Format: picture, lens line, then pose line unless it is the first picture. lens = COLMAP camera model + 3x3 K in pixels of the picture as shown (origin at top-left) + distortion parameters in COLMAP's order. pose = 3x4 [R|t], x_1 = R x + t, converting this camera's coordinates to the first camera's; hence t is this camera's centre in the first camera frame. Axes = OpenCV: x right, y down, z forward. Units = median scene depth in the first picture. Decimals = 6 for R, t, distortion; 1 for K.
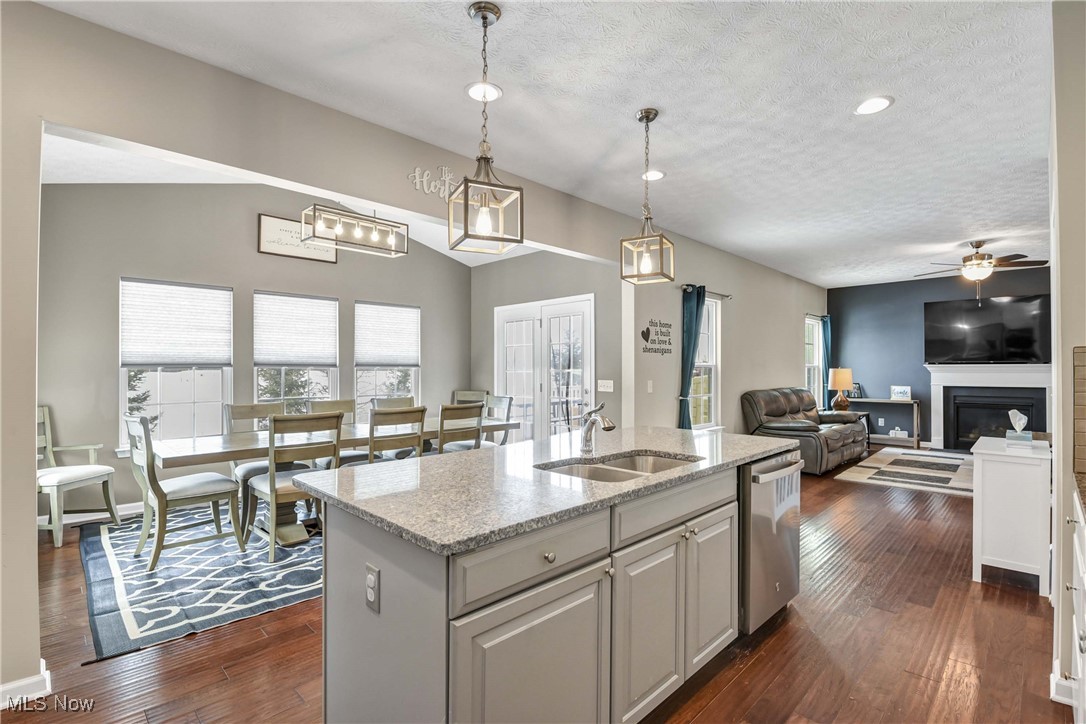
lens RADIAL K [[511.2, 0, 543.0], [0, 511.2, 362.0], [0, 0, 1]] dist [-0.000313, -0.000042]
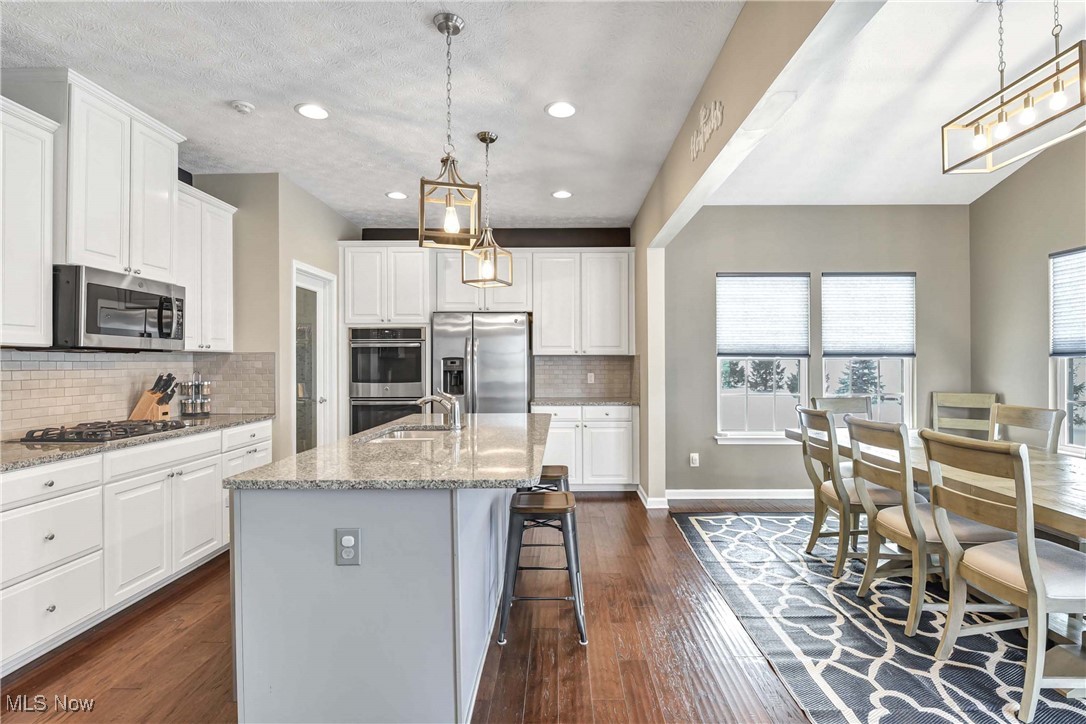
lens RADIAL K [[538.2, 0, 568.4], [0, 538.2, 363.3], [0, 0, 1]] dist [0.000275, -0.000794]
pose [[-0.691507, 0.006680, -0.722339, 0.417420], [0.014950, 0.999875, -0.005066, 0.014736], [0.722215, -0.014302, -0.691521, 1.053272]]
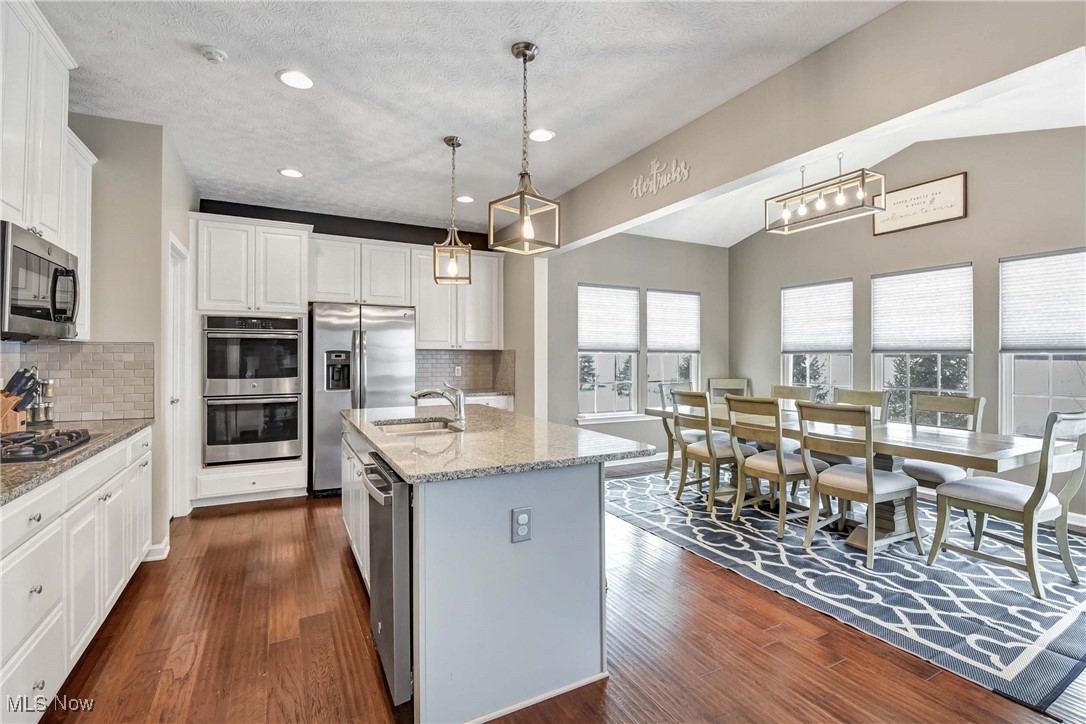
lens RADIAL K [[506.8, 0, 562.1], [0, 506.8, 359.2], [0, 0, 1]] dist [-0.000402, -0.000715]
pose [[-0.265464, 0.008316, -0.964085, 0.629504], [0.012254, 0.999911, 0.005251, 0.010241], [0.964043, -0.010420, -0.265542, 0.801335]]
